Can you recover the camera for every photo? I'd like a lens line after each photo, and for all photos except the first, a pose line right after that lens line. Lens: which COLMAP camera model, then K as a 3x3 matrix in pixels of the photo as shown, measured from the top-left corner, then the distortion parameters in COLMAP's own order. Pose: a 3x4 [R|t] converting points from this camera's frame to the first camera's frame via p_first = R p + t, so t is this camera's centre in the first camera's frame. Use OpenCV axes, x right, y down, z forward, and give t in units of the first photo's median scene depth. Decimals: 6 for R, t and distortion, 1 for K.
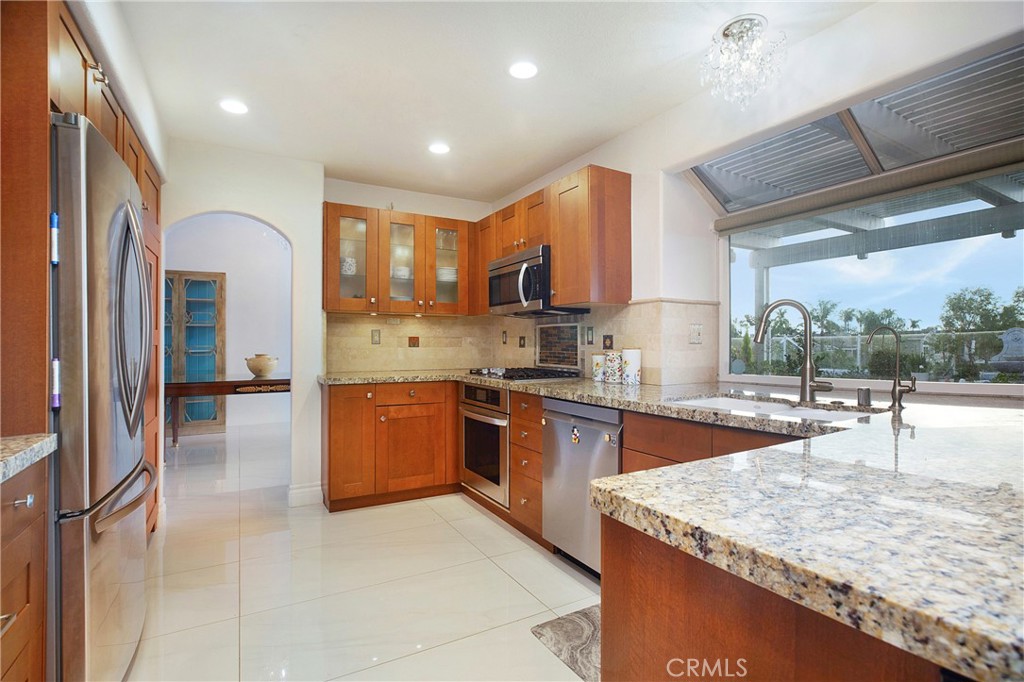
lens RADIAL K [[509.9, 0, 518.3], [0, 509.9, 338.3], [0, 0, 1]] dist [0.007775, 0.000261]
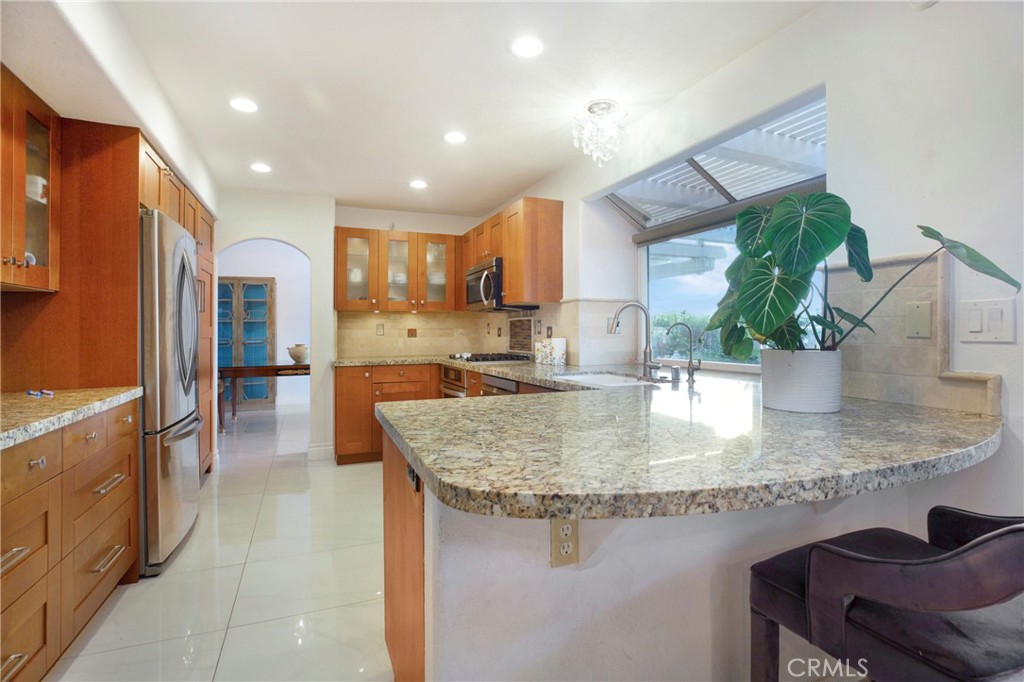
lens RADIAL K [[479.5, 0, 513.1], [0, 479.5, 322.5], [0, 0, 1]] dist [-0.004812, -0.002547]
pose [[0.996800, -0.010505, -0.079246, 0.169153], [0.009665, 0.999893, -0.010974, -0.004554], [0.079353, 0.010173, 0.996795, -0.181645]]
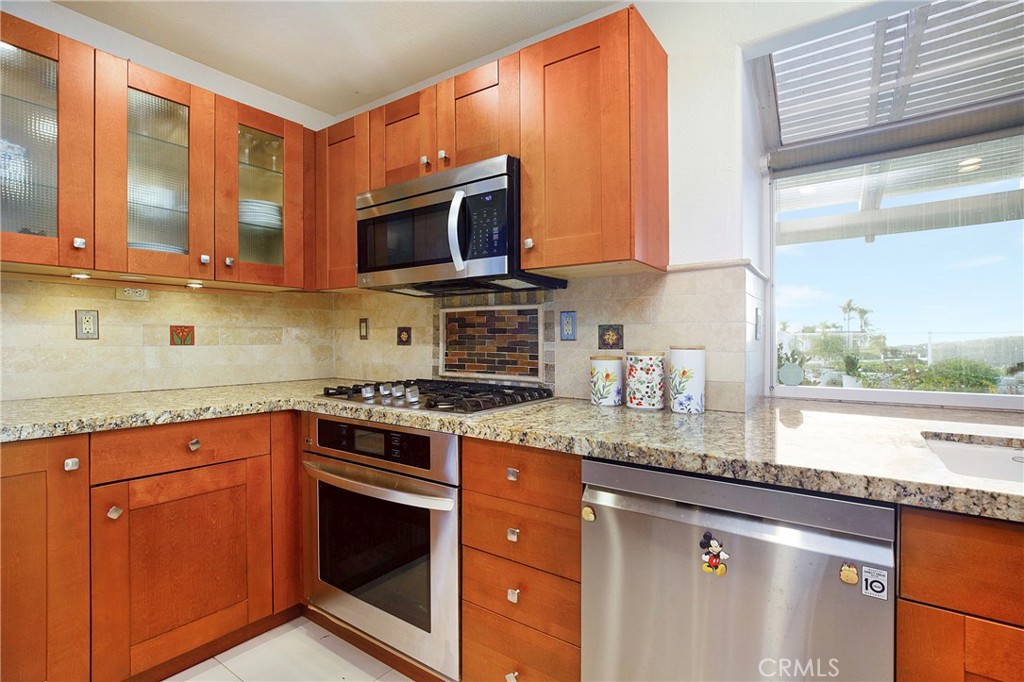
lens RADIAL K [[479.5, 0, 542.4], [0, 479.5, 337.5], [0, 0, 1]] dist [-0.004812, -0.002547]
pose [[0.880904, 0.003158, 0.473284, -0.141400], [-0.007608, 0.999943, 0.007490, 0.003770], [-0.473233, -0.010199, 0.880878, 0.490129]]
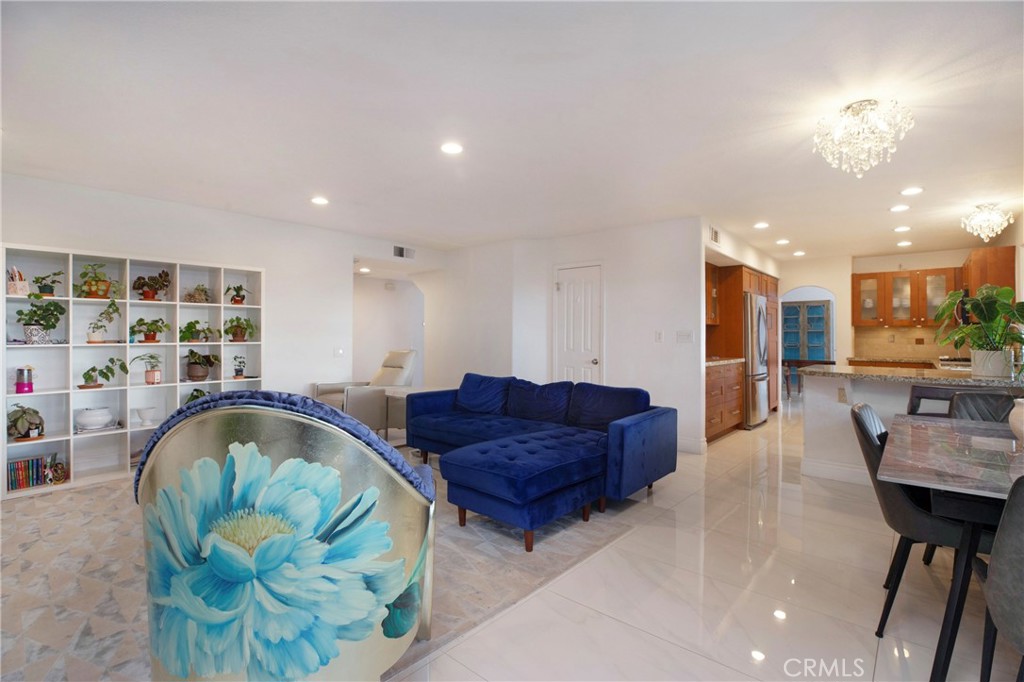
lens RADIAL K [[479.5, 0, 503.4], [0, 479.5, 333.6], [0, 0, 1]] dist [-0.004812, -0.002547]
pose [[0.356278, -0.006345, -0.934359, 0.999353], [0.002951, 0.999980, -0.005665, -0.017977], [0.934376, -0.000739, 0.356289, -1.092916]]
